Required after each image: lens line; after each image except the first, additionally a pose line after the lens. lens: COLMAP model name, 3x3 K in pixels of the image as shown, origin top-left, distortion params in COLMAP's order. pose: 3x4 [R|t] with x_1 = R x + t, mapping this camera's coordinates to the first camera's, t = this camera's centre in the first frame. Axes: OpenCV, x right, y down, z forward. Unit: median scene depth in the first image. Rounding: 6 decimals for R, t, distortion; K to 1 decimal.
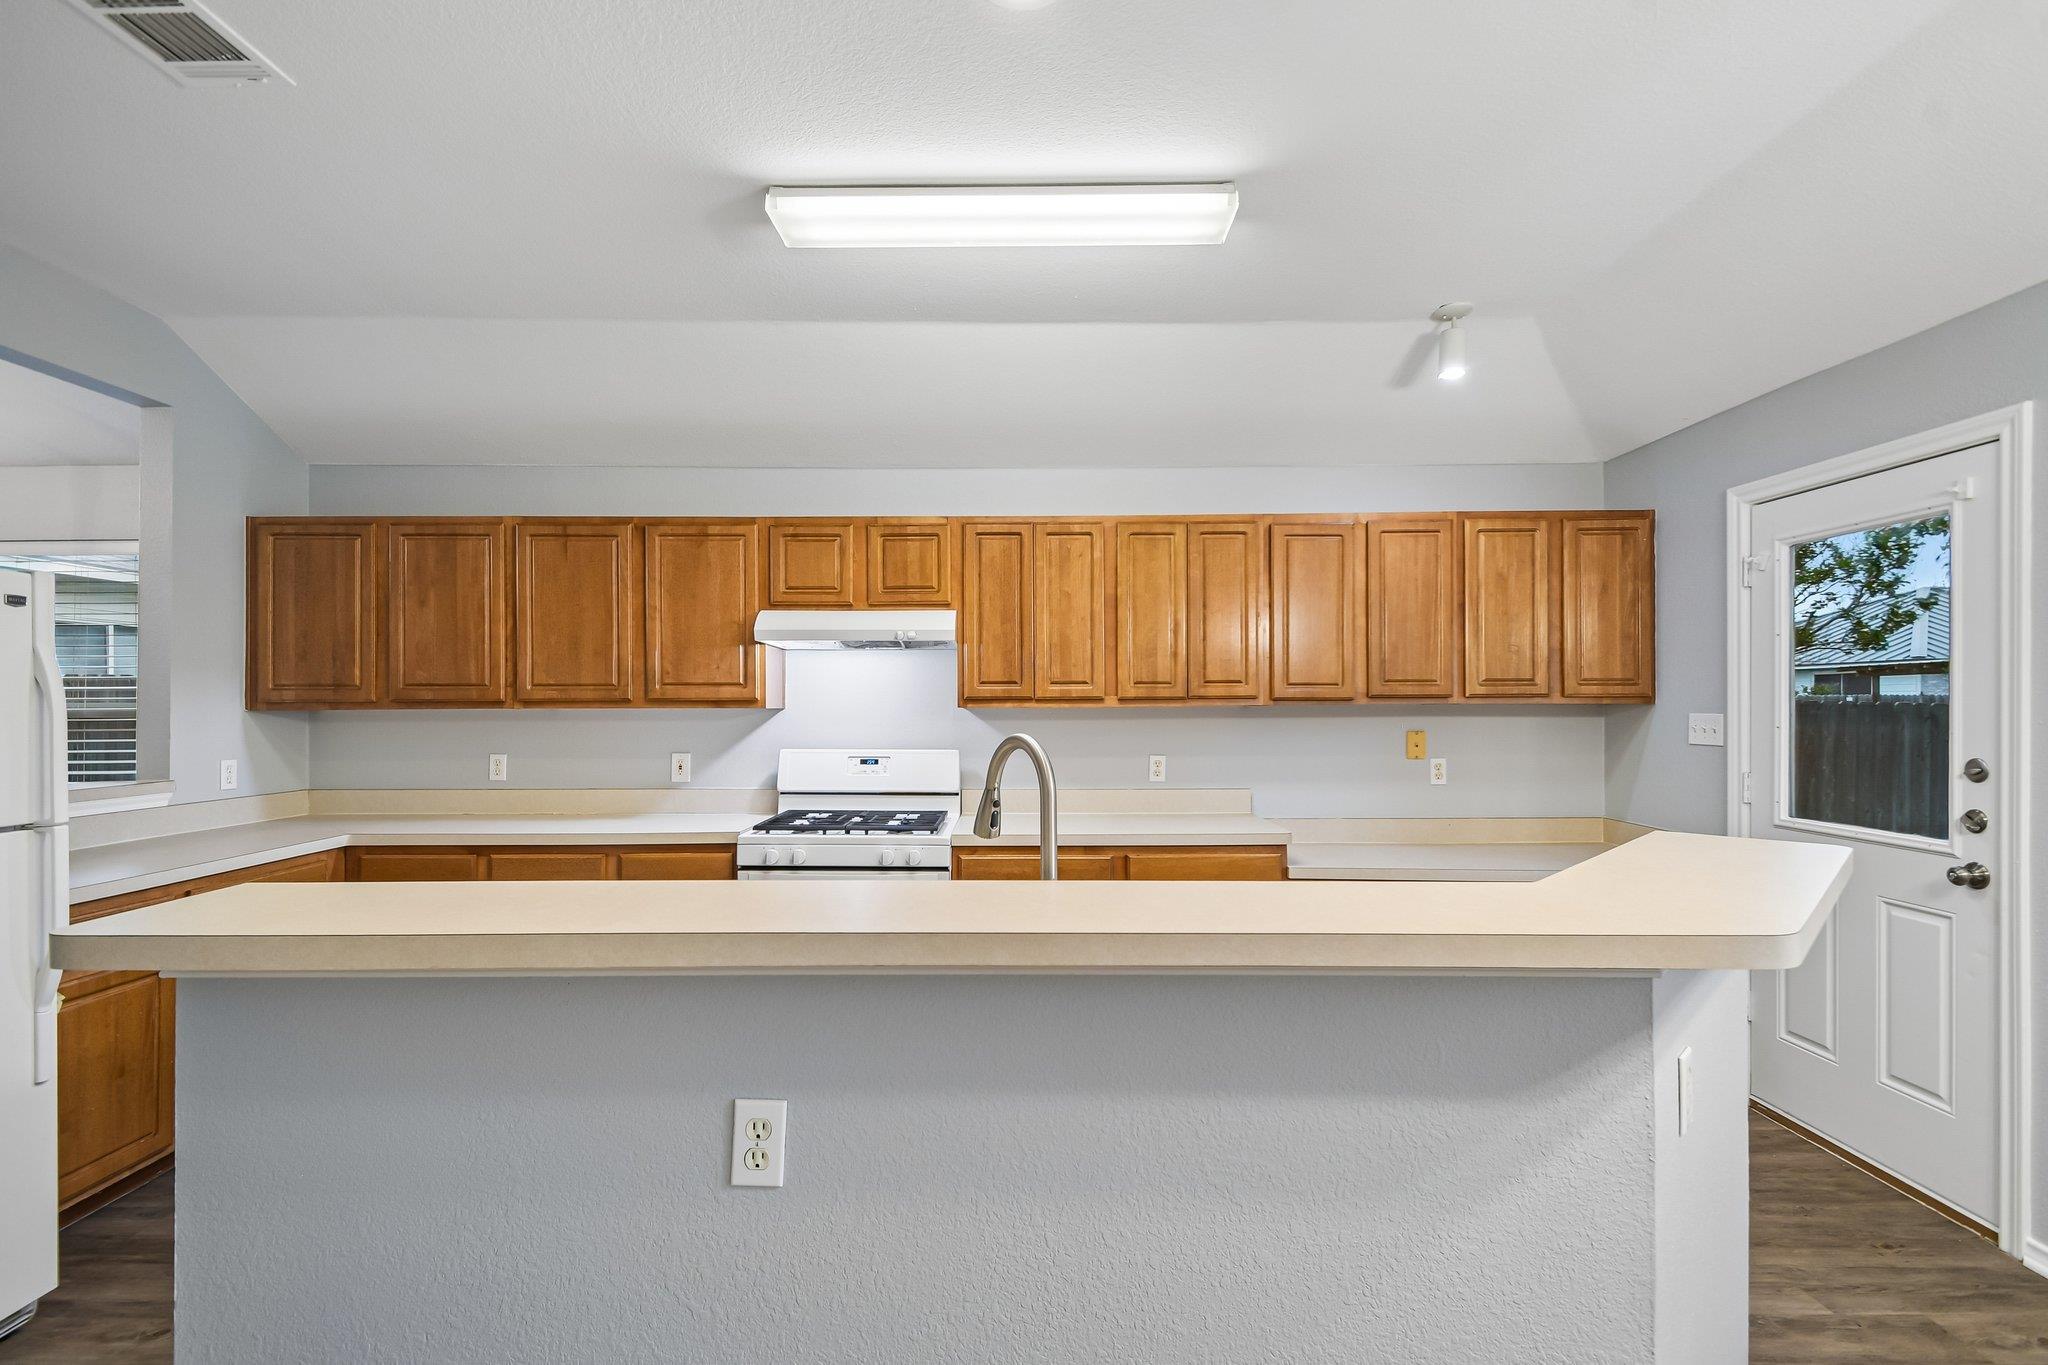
lens RADIAL K [[905.2, 0, 1018.3], [0, 905.2, 706.5], [0, 0, 1]] dist [0.028732, -0.013596]
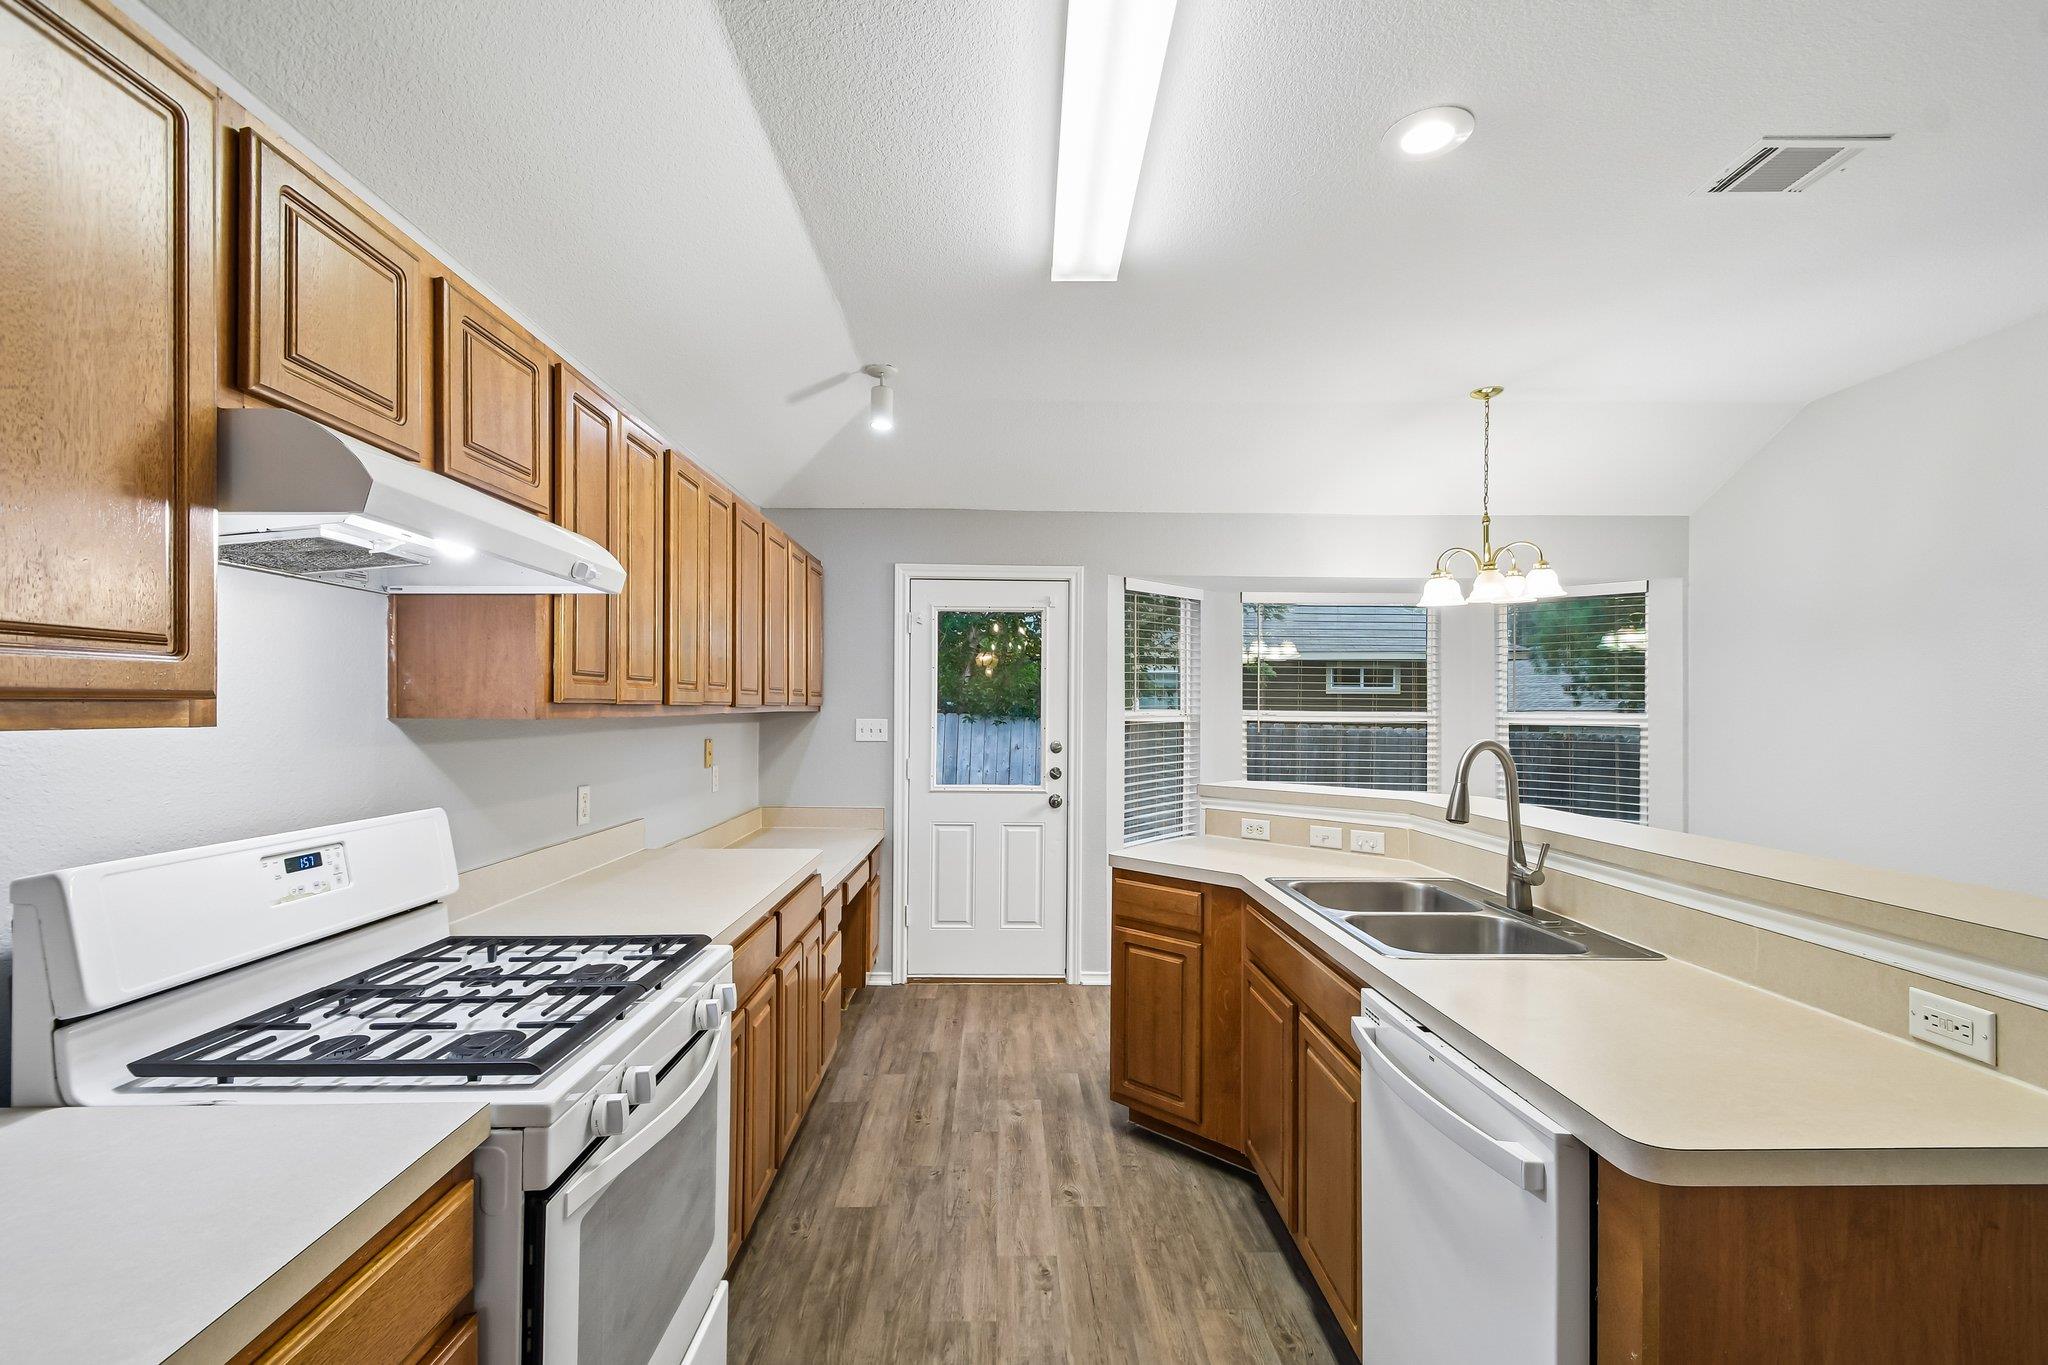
lens RADIAL K [[904.4, 0, 1016.8], [0, 904.4, 705.2], [0, 0, 1]] dist [0.001301, 0.000309]
pose [[-0.020780, 0.006682, 0.999762, -0.584789], [-0.003305, 0.999972, -0.006752, -0.004122], [-0.999779, -0.003444, -0.020758, 0.748799]]
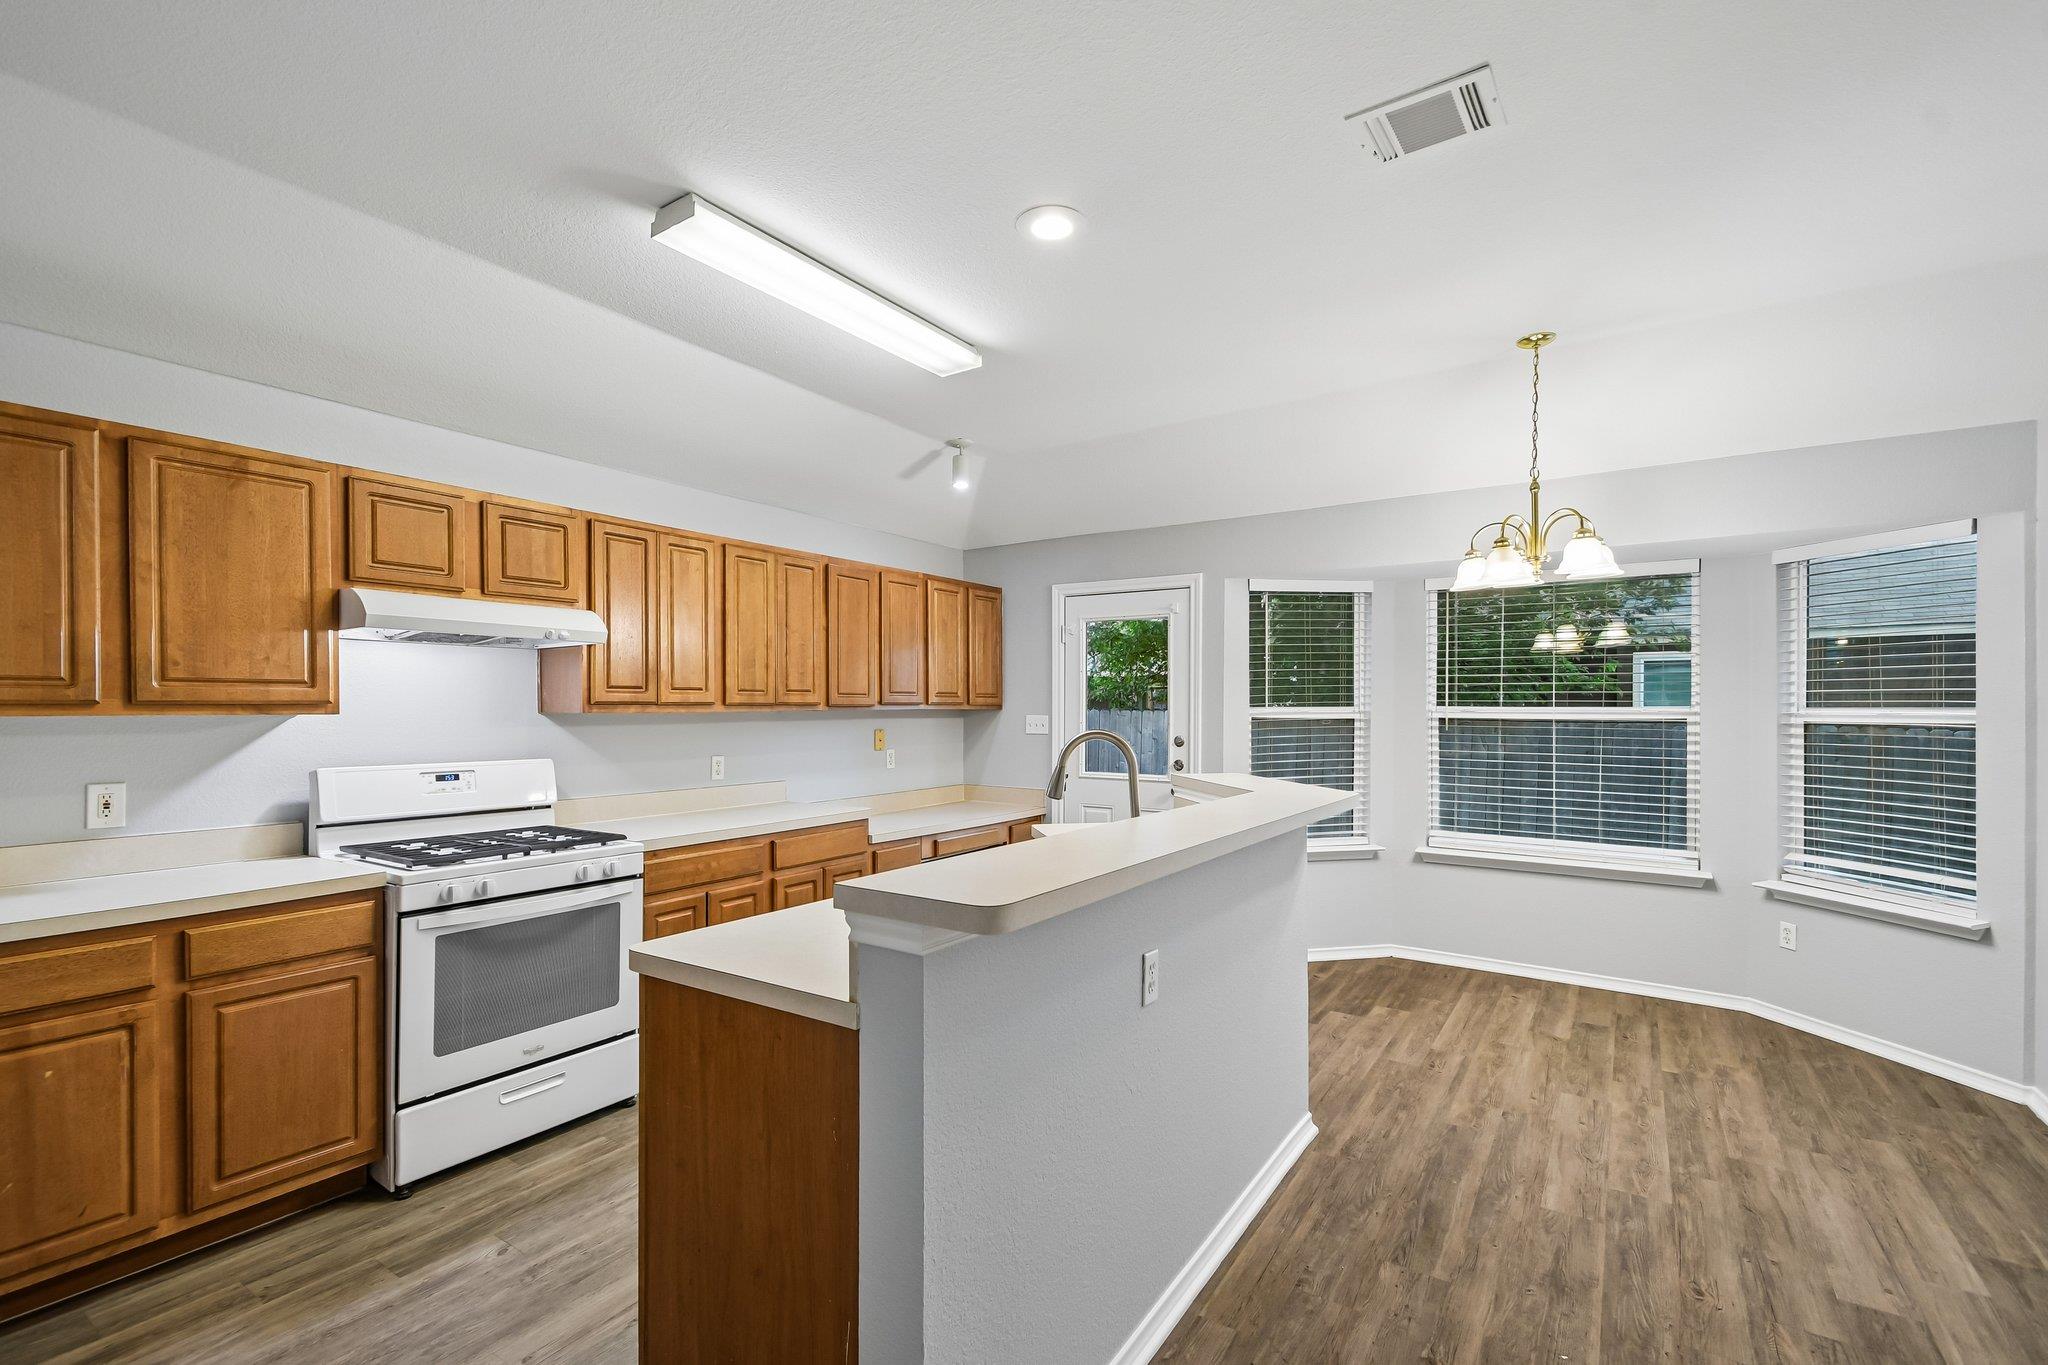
lens RADIAL K [[905.2, 0, 1018.3], [0, 905.2, 706.5], [0, 0, 1]] dist [0.028732, -0.013596]
pose [[0.555000, 0.002916, 0.831845, -0.608413], [0.000277, 0.999993, -0.003690, -0.001721], [-0.831851, 0.002278, 0.554995, 0.096039]]
